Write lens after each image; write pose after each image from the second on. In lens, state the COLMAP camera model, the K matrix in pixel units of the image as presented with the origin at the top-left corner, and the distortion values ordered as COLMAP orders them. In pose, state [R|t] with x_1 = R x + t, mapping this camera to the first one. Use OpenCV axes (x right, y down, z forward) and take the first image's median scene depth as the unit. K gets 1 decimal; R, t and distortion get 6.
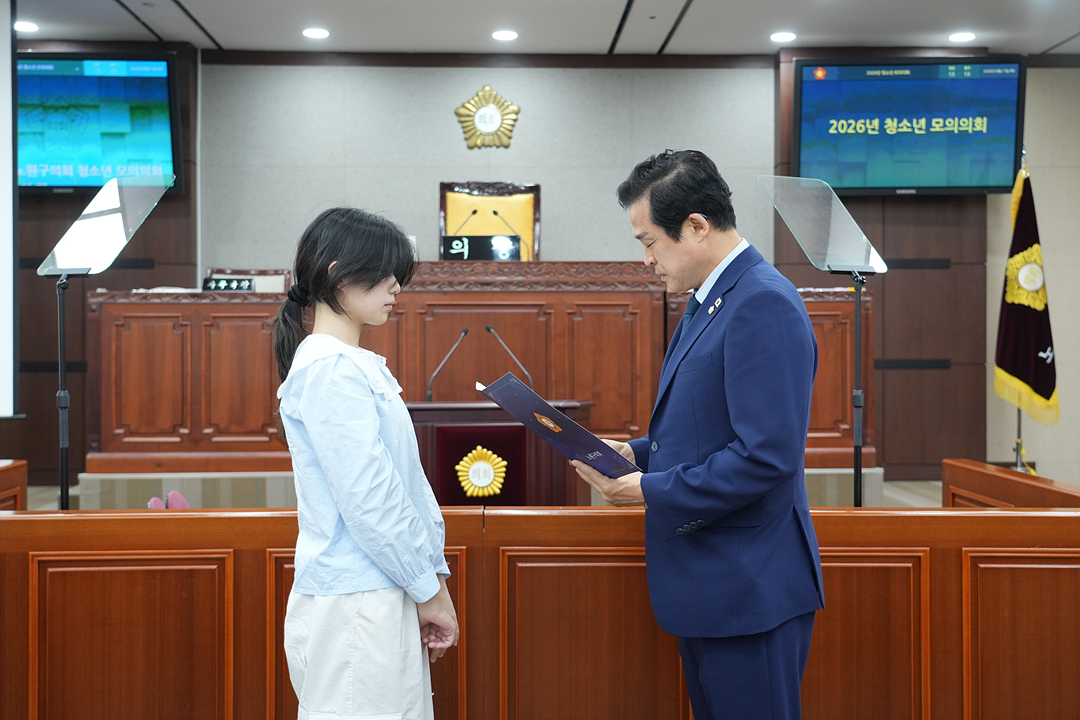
lens RADIAL K [[1237.4, 0, 542.4], [0, 1237.4, 348.3], [0, 0, 1]] dist [0.070564, -0.025535]
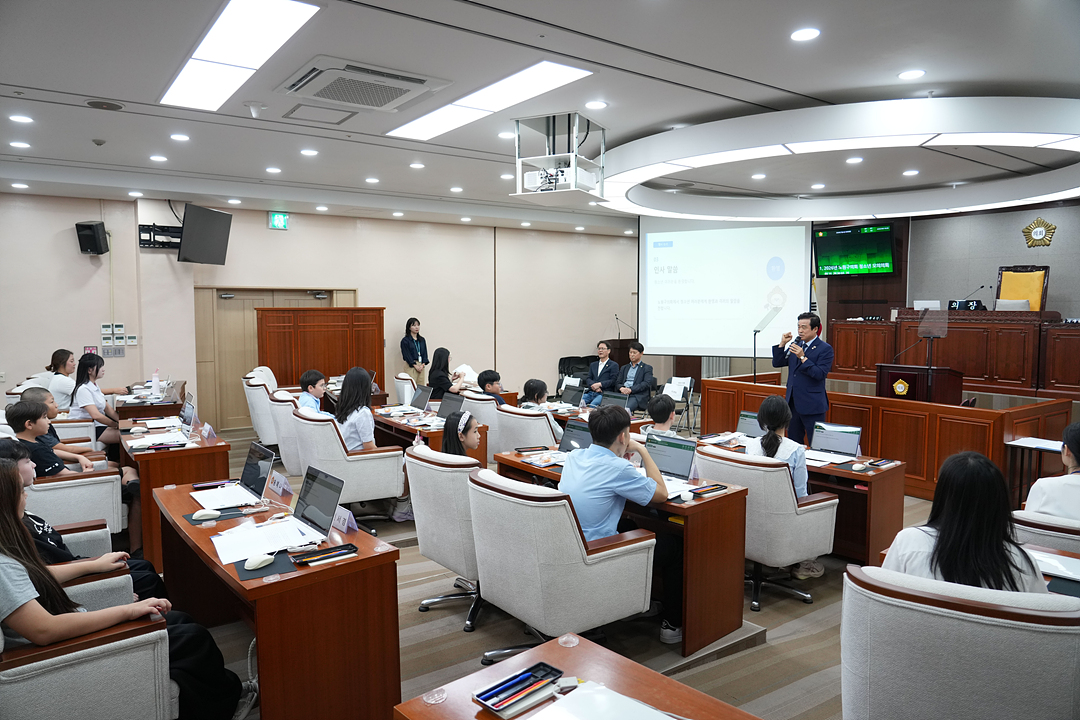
lens RADIAL K [[726.7, 0, 540.0], [0, 726.7, 360.0], [0, 0, 1]] dist [-0.032903, 0.001981]
pose [[0.556507, 0.064195, -0.828359, 0.575392], [0.000400, 0.996990, 0.077532, -0.067678], [0.830843, -0.043479, 0.554806, -0.470639]]
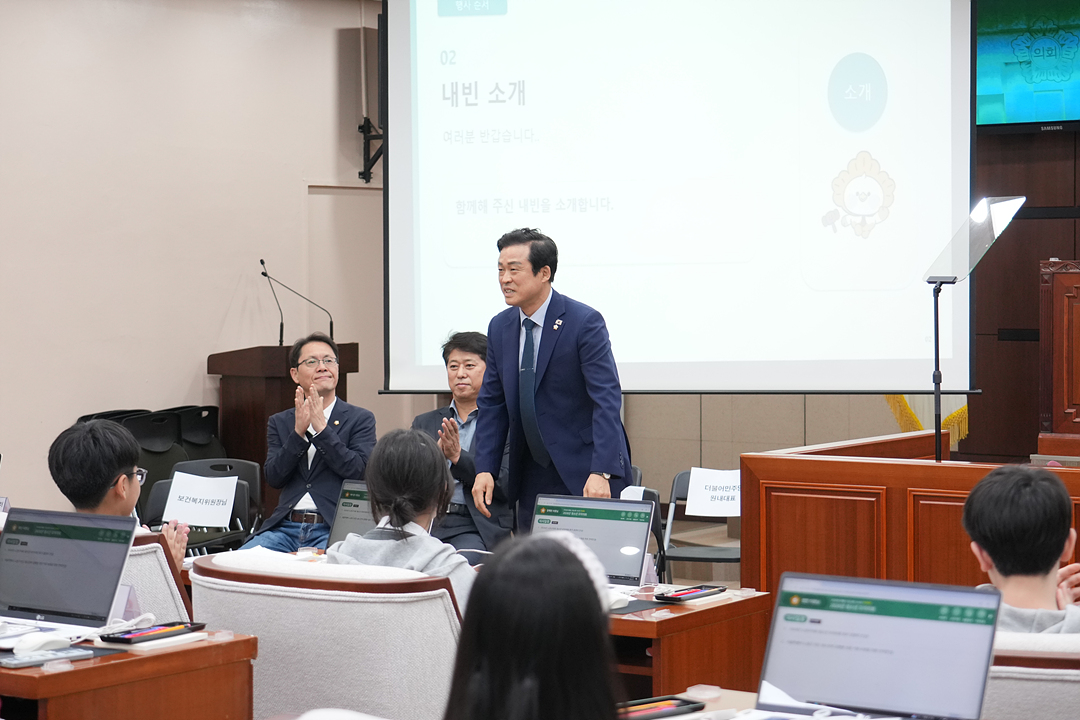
lens RADIAL K [[2337.7, 0, 540.0], [0, 2337.7, 360.0], [0, 0, 1]] dist [0.130228, 0.040275]
pose [[0.796278, 0.020408, -0.604587, 0.322061], [0.001767, 0.999348, 0.036061, -0.028072], [0.604929, -0.029783, 0.795722, -0.504439]]
